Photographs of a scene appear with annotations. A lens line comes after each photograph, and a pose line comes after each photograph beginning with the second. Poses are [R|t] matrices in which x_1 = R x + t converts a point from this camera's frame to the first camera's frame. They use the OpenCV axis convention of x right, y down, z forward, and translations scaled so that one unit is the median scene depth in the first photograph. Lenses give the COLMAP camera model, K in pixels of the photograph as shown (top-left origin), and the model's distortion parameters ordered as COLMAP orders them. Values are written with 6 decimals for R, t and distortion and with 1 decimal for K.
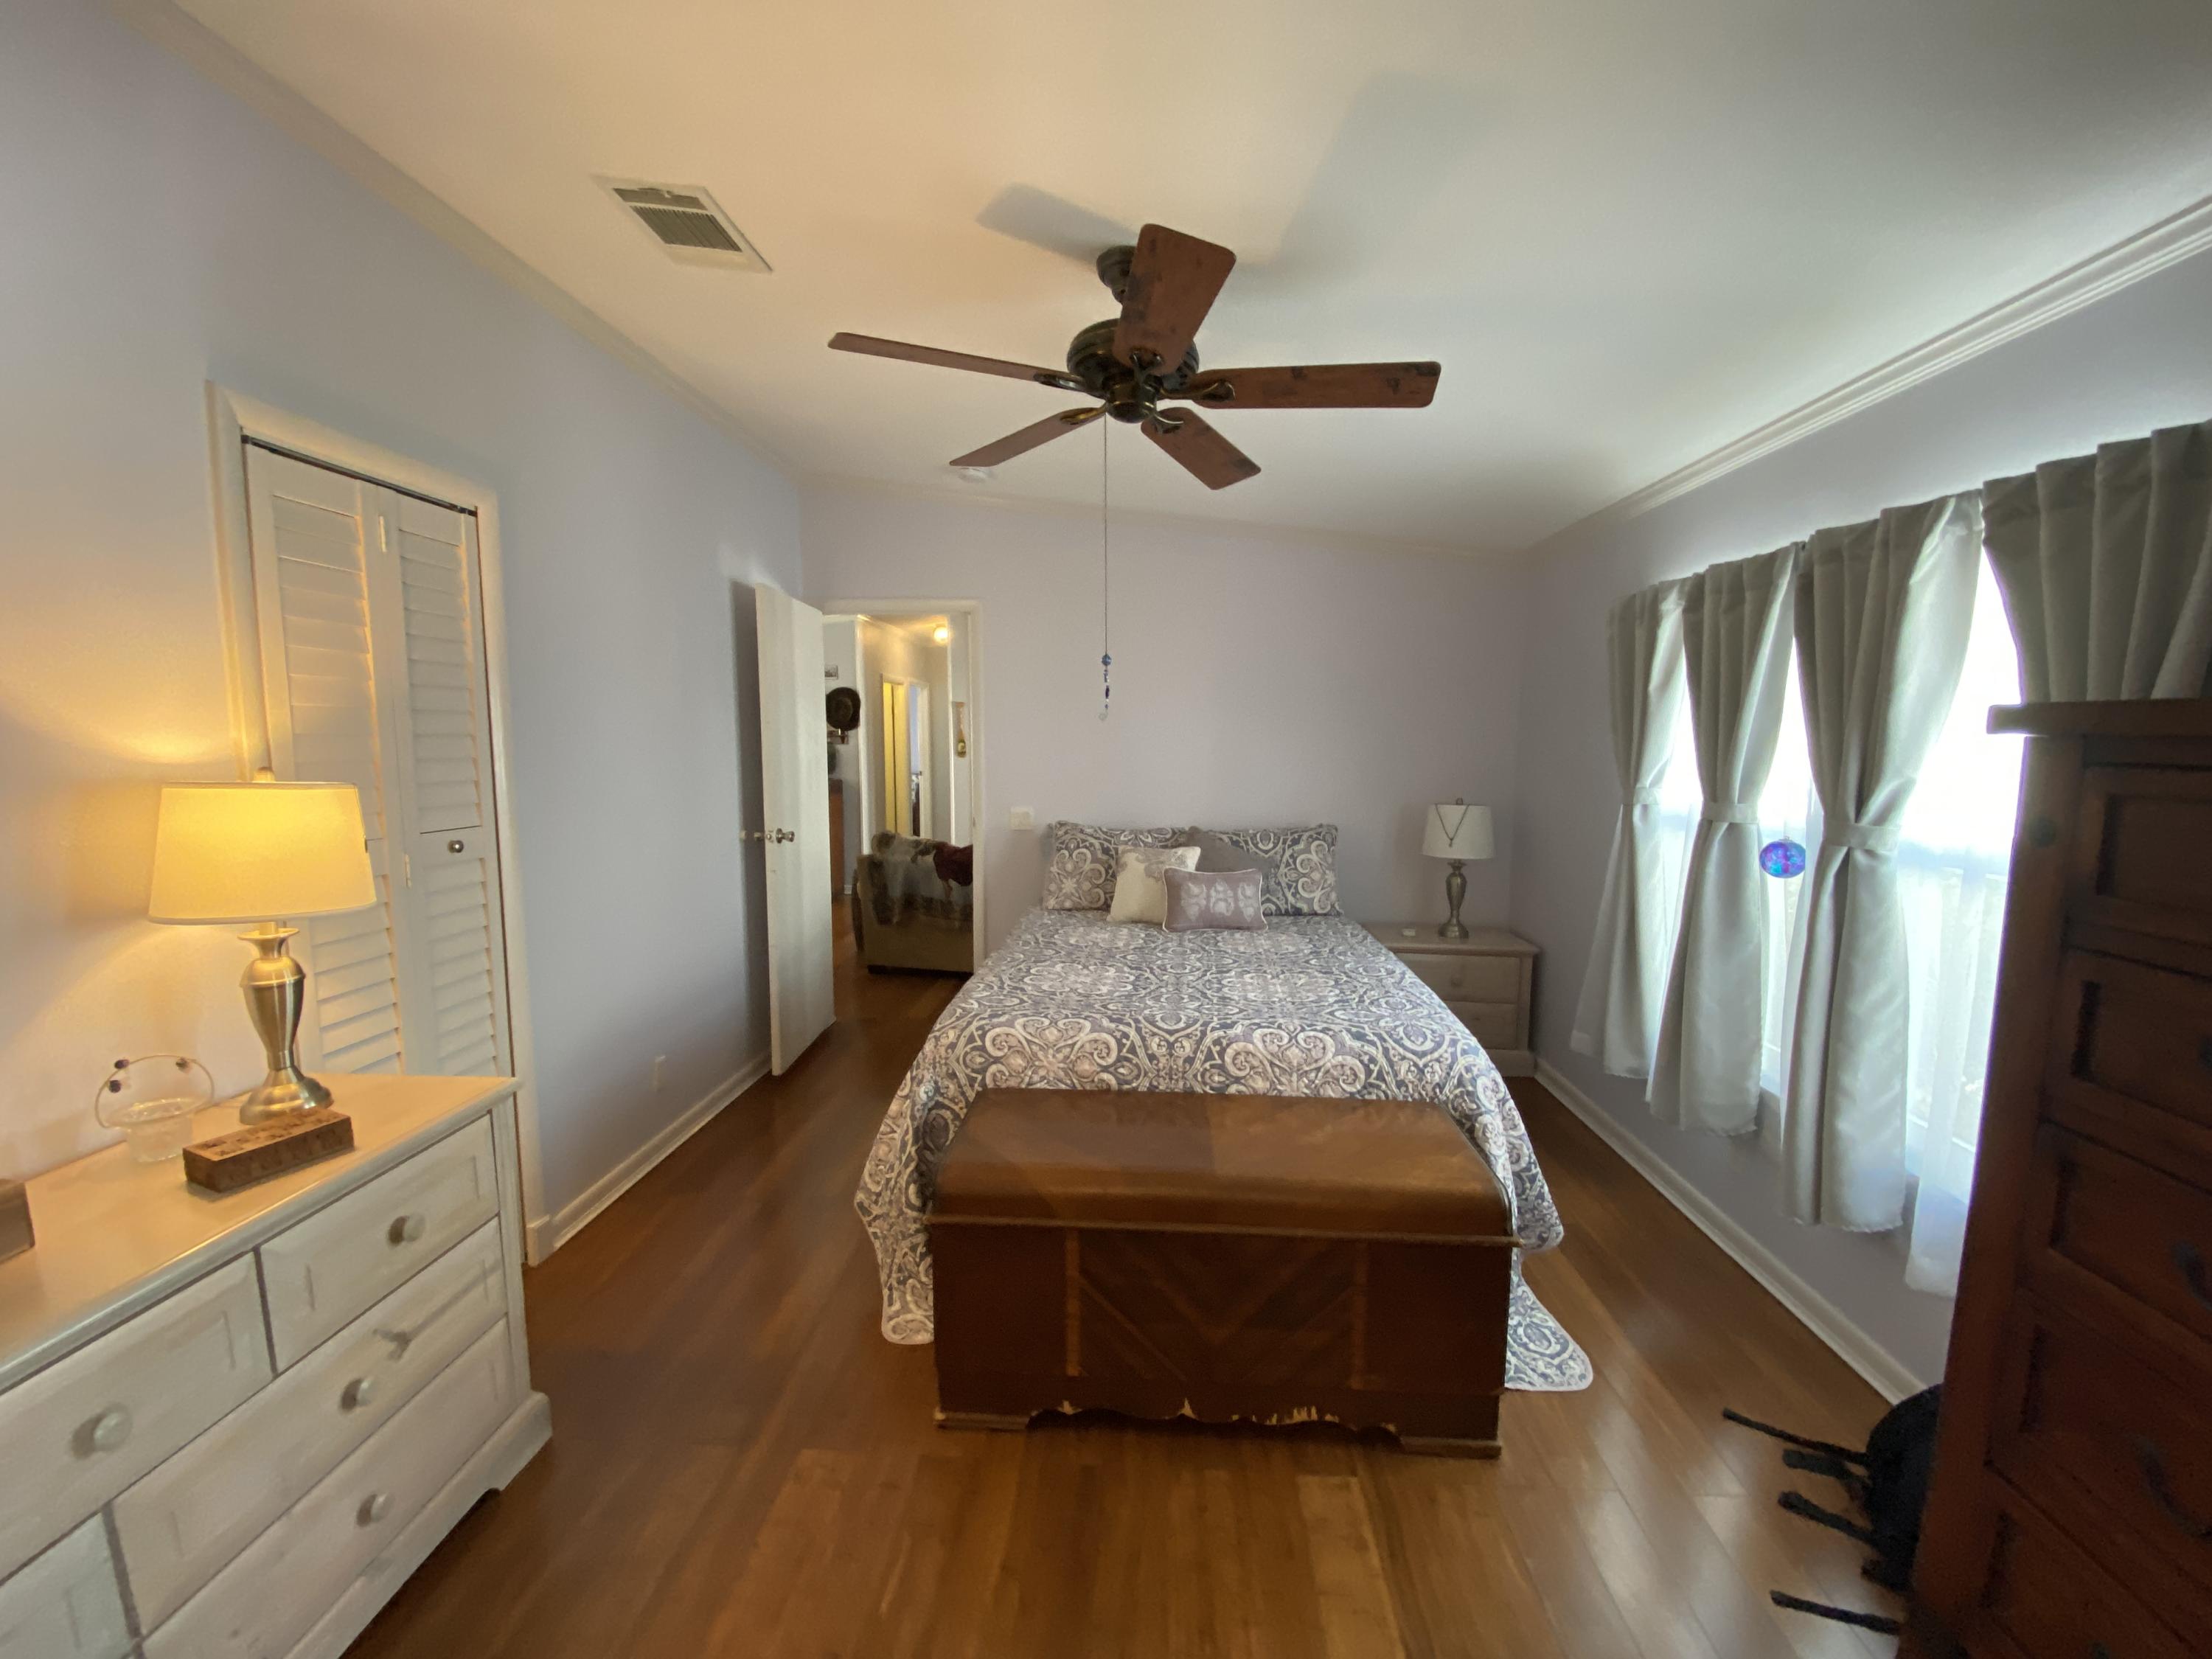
lens RADIAL K [[897.9, 0, 1083.8], [0, 897.9, 812.5], [0, 0, 1]] dist [0.030670, -0.022042]
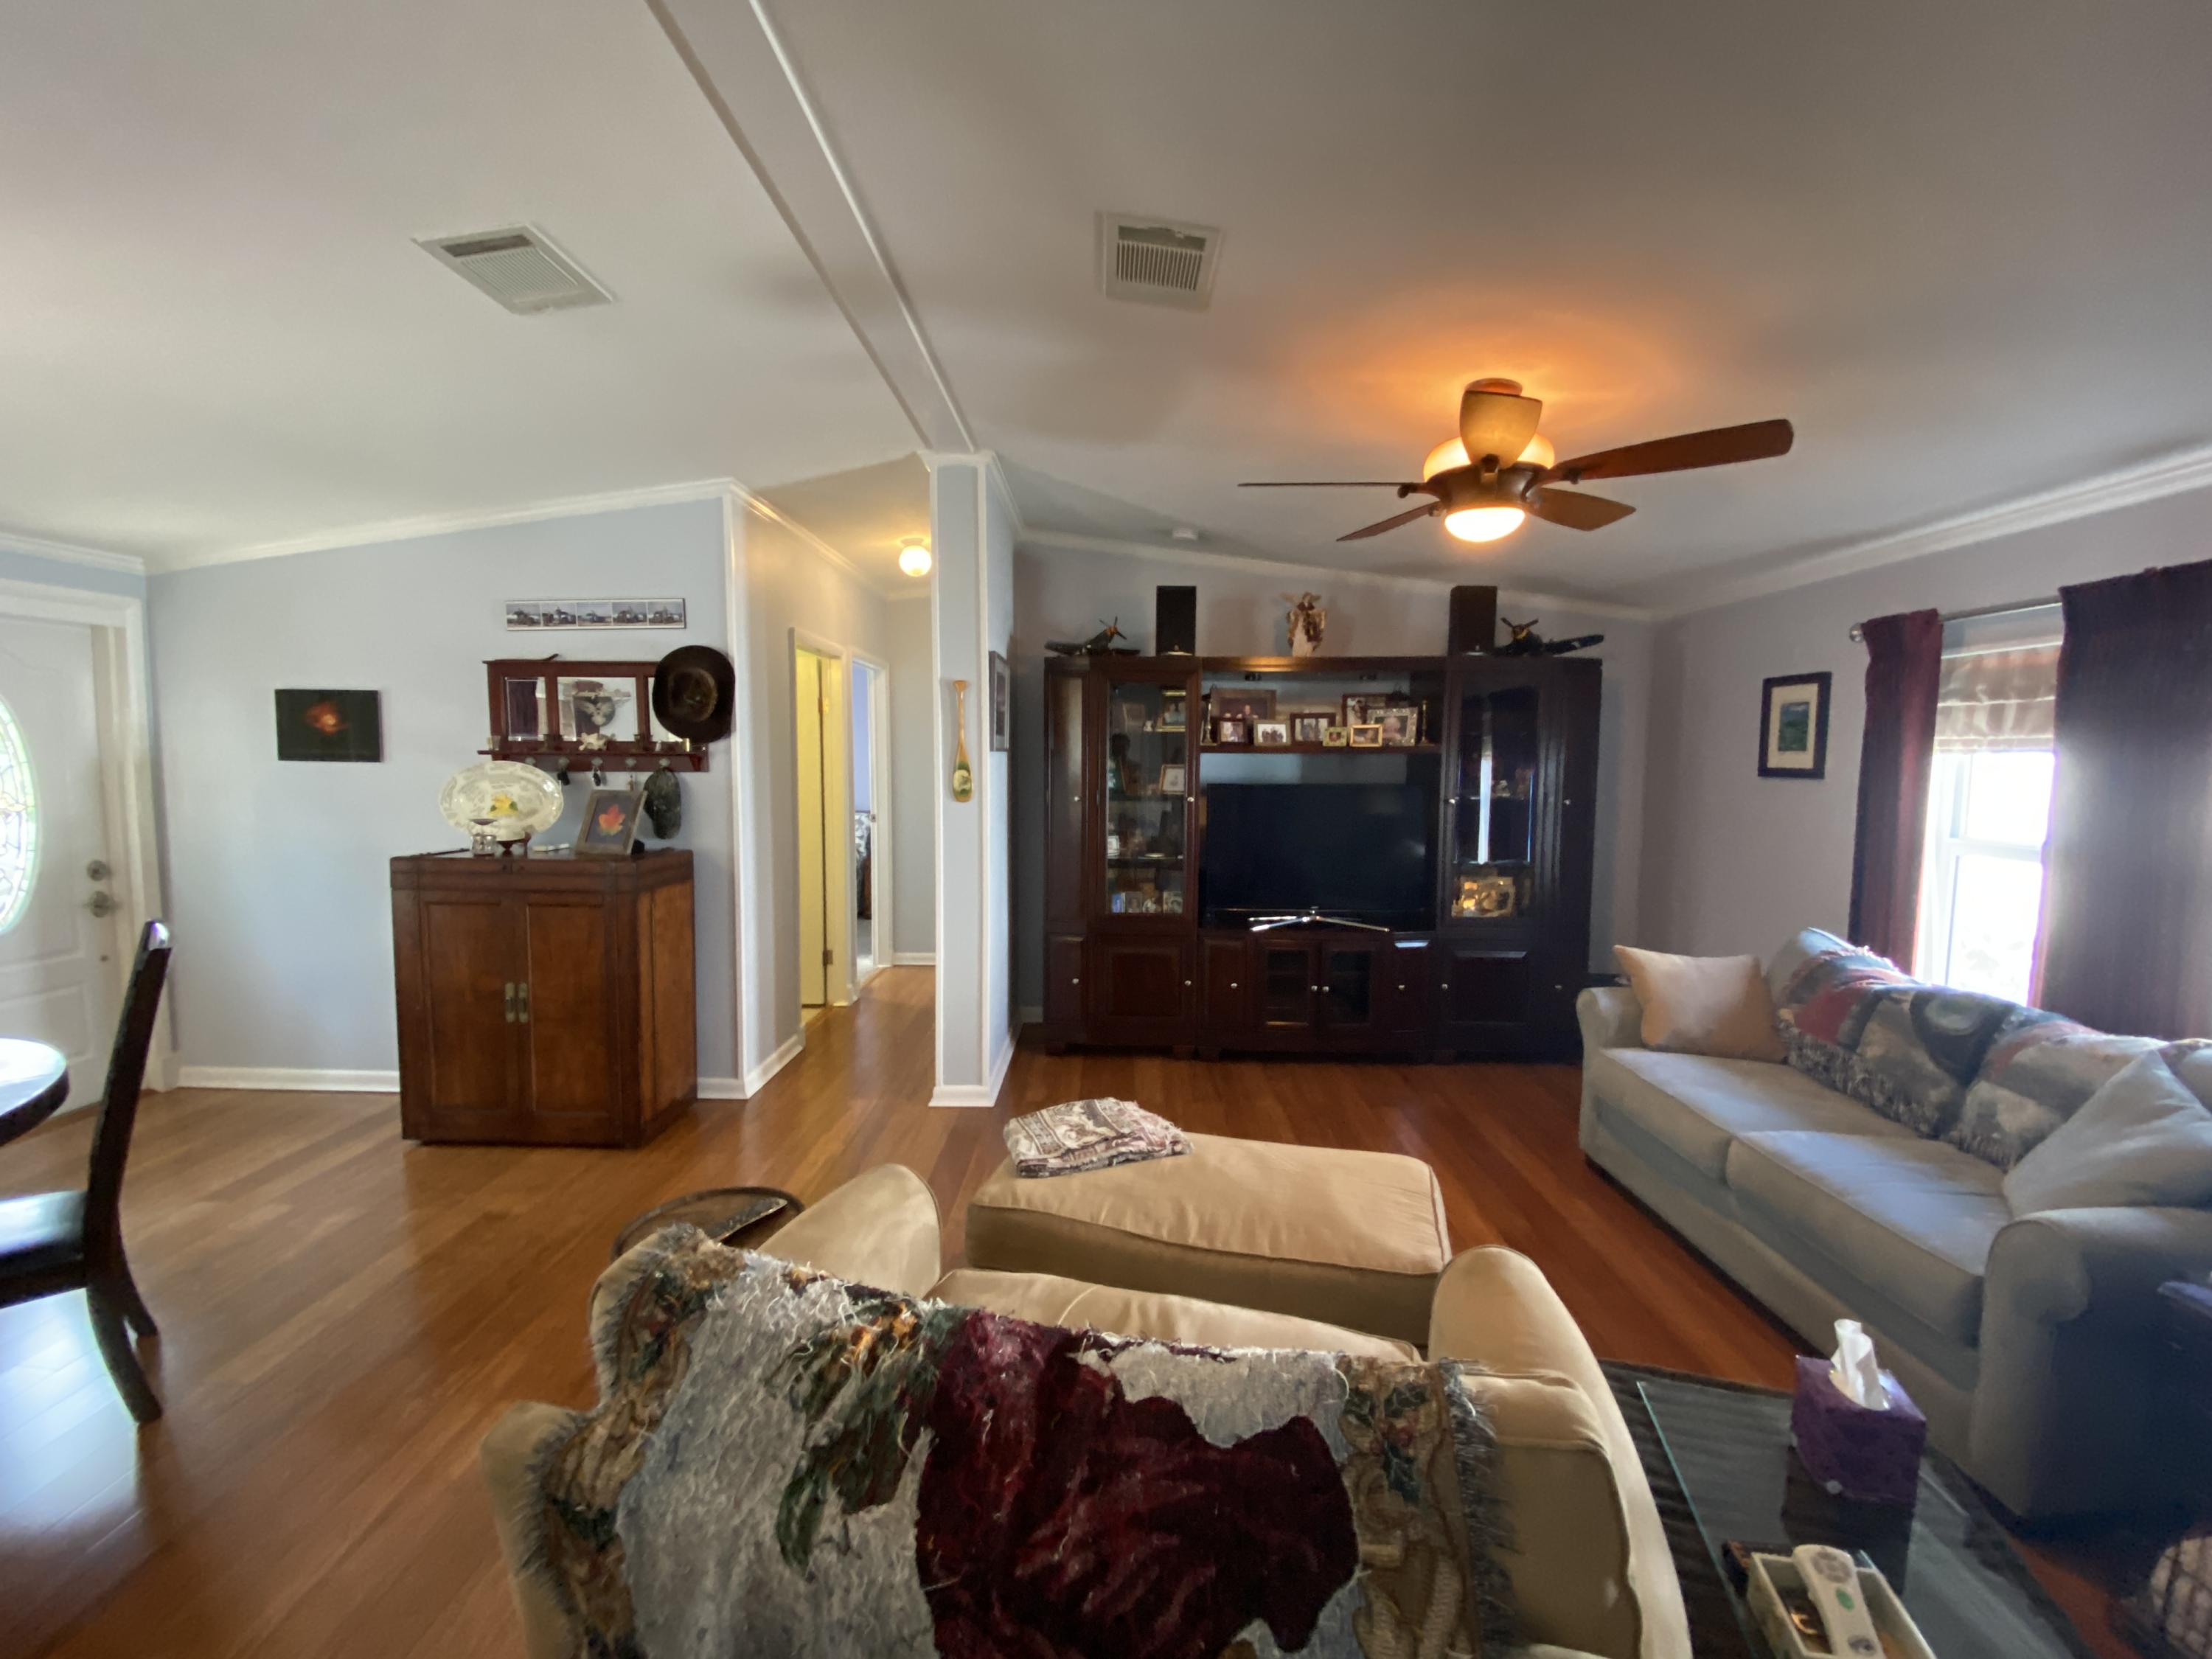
lens RADIAL K [[902.0, 0, 1098.9], [0, 902.0, 833.2], [0, 0, 1]] dist [0.028804, -0.023418]
pose [[0.998199, 0.003999, 0.059855, -0.336768], [-0.003991, 0.999992, -0.000252, -0.165900], [-0.059855, 0.000013, 0.998207, 1.934889]]
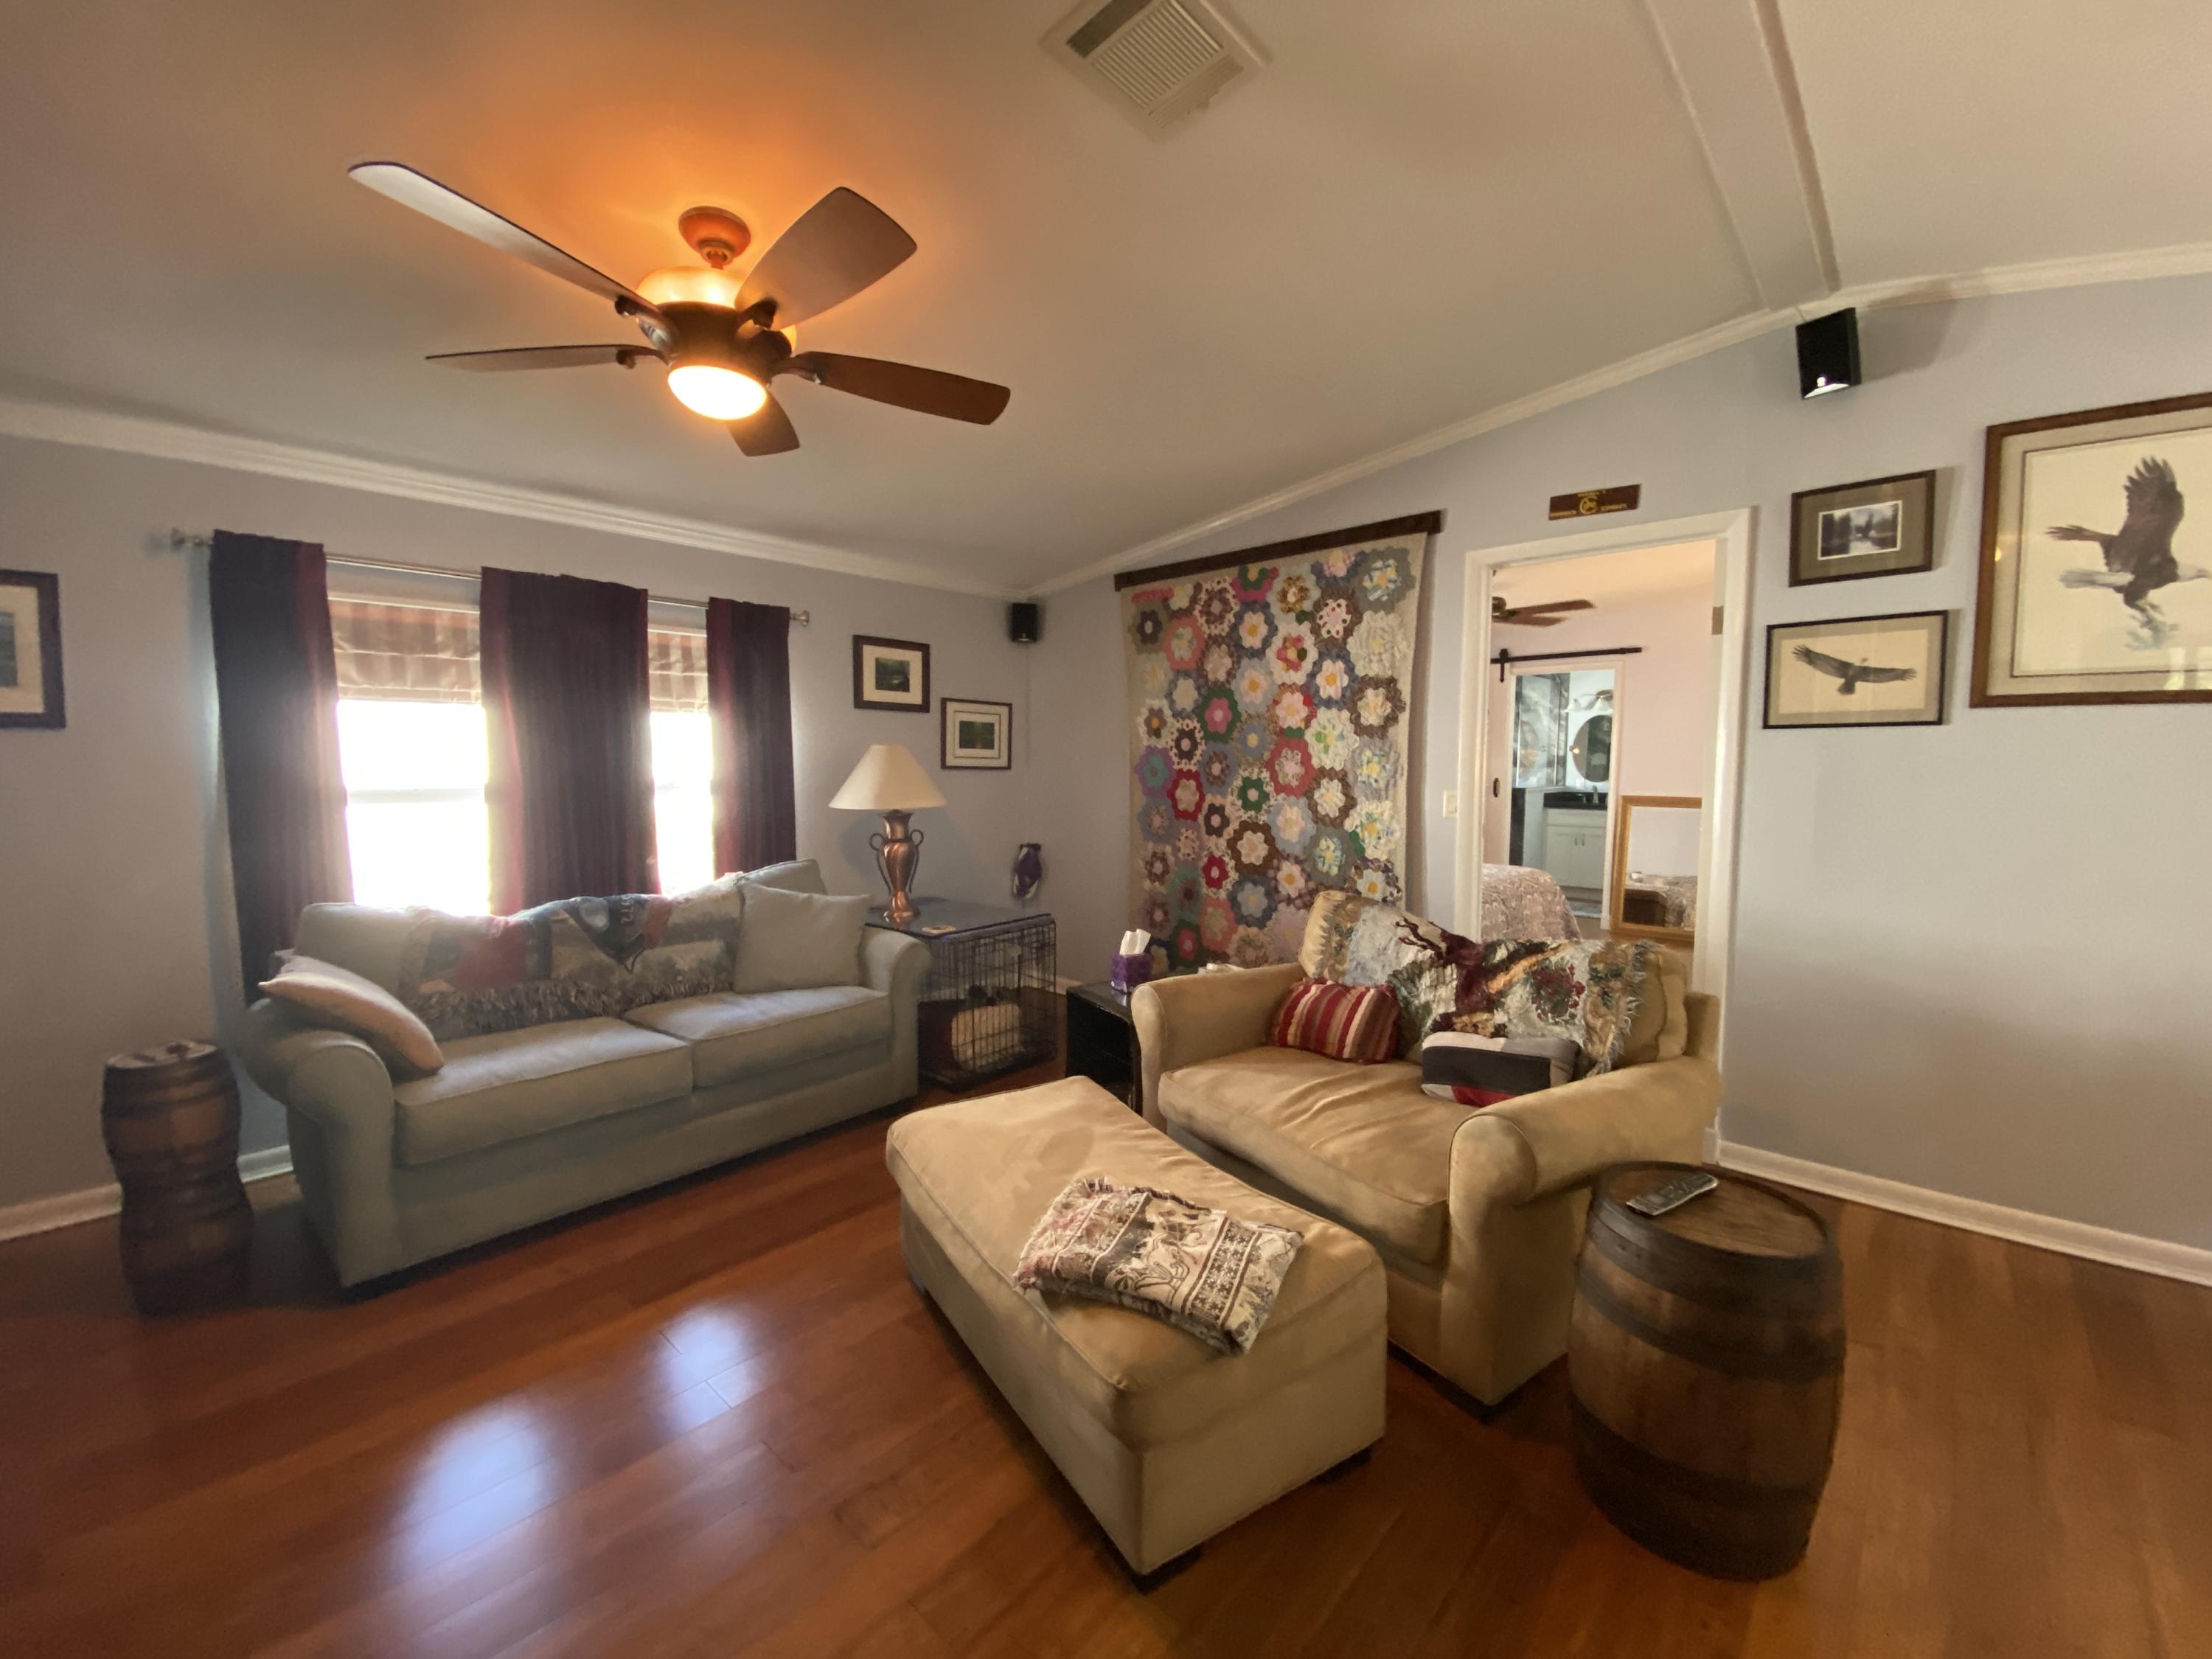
lens RADIAL K [[902.0, 0, 1098.9], [0, 902.0, 833.2], [0, 0, 1]] dist [0.028804, -0.023418]
pose [[-0.784294, -0.049425, 0.618417, -0.627676], [0.052511, 0.987956, 0.145554, -0.223957], [-0.618163, 0.146631, -0.772253, 3.344169]]
